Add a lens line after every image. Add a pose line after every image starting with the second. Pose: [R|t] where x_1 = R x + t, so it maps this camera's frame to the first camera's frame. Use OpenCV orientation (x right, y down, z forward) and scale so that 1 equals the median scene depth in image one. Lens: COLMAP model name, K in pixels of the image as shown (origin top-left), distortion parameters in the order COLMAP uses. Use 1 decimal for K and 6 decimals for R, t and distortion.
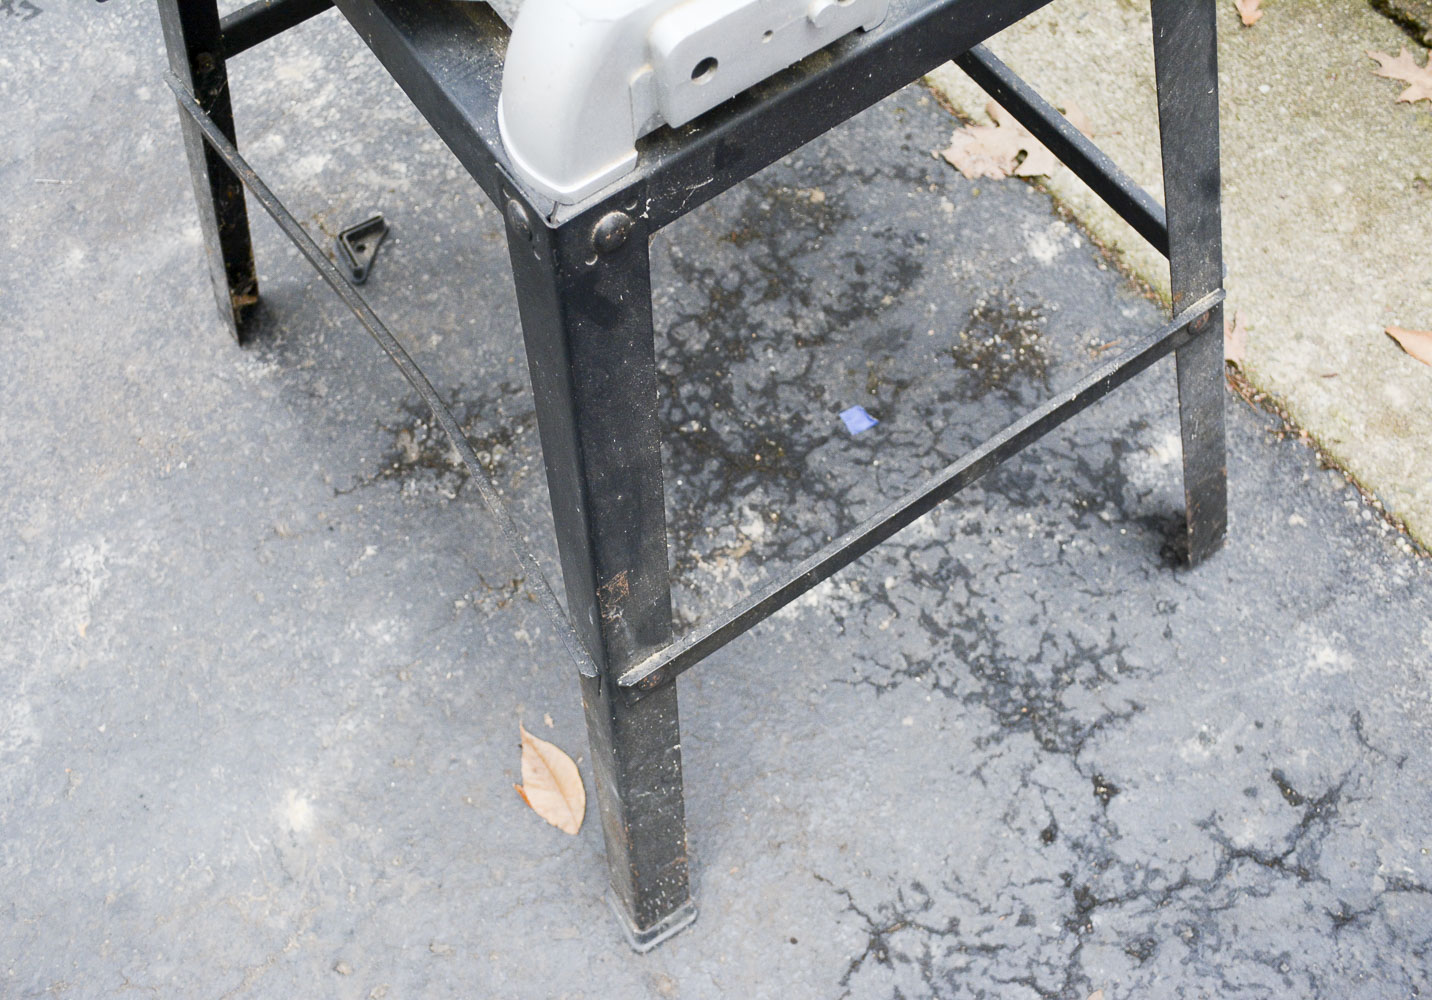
lens RADIAL K [[1447.5, 0, 718.8], [0, 1447.5, 499.0], [0, 0, 1]] dist [-0.074689, 0.000000]
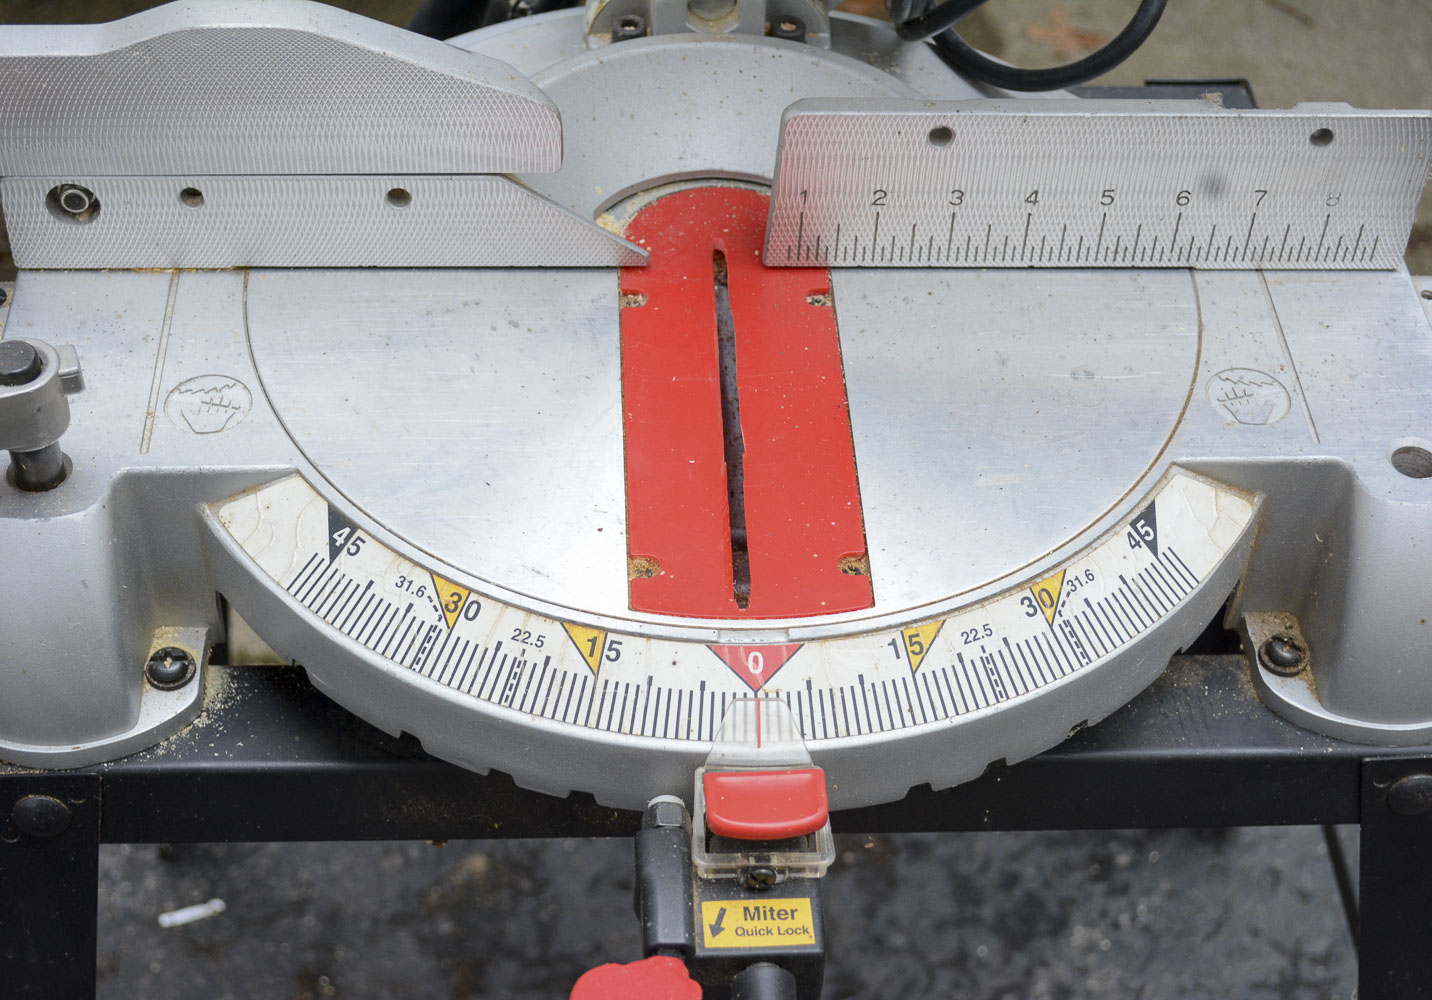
lens RADIAL K [[2258.7, 0, 707.6], [0, 2258.7, 506.4], [0, 0, 1]] dist [-0.017365, 0.000000]
pose [[0.535748, -0.574046, 0.619230, -0.476450], [0.731875, 0.681437, -0.001494, -0.272637], [-0.421109, 0.453999, 0.785209, 0.071253]]
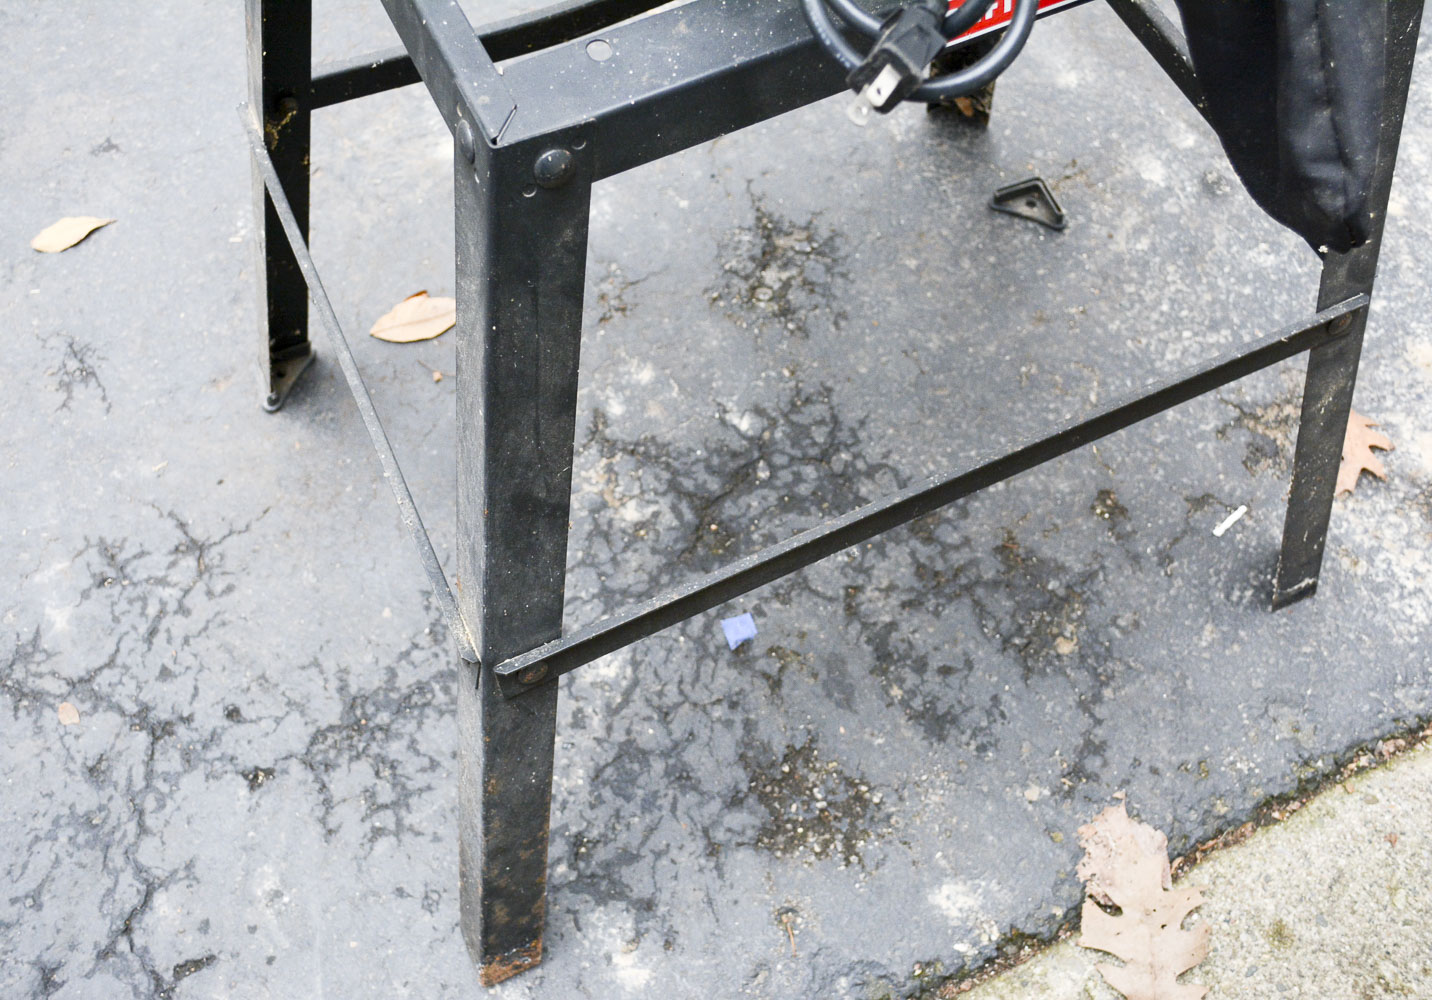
lens RADIAL K [[1621.9, 0, 714.6], [0, 1621.9, 500.2], [0, 0, 1]] dist [-0.065999, 0.000000]
pose [[-0.169233, 0.861851, -0.478092, 0.516533], [-0.868915, 0.098460, 0.485069, -0.543272], [0.465130, 0.497512, 0.732213, 0.239350]]
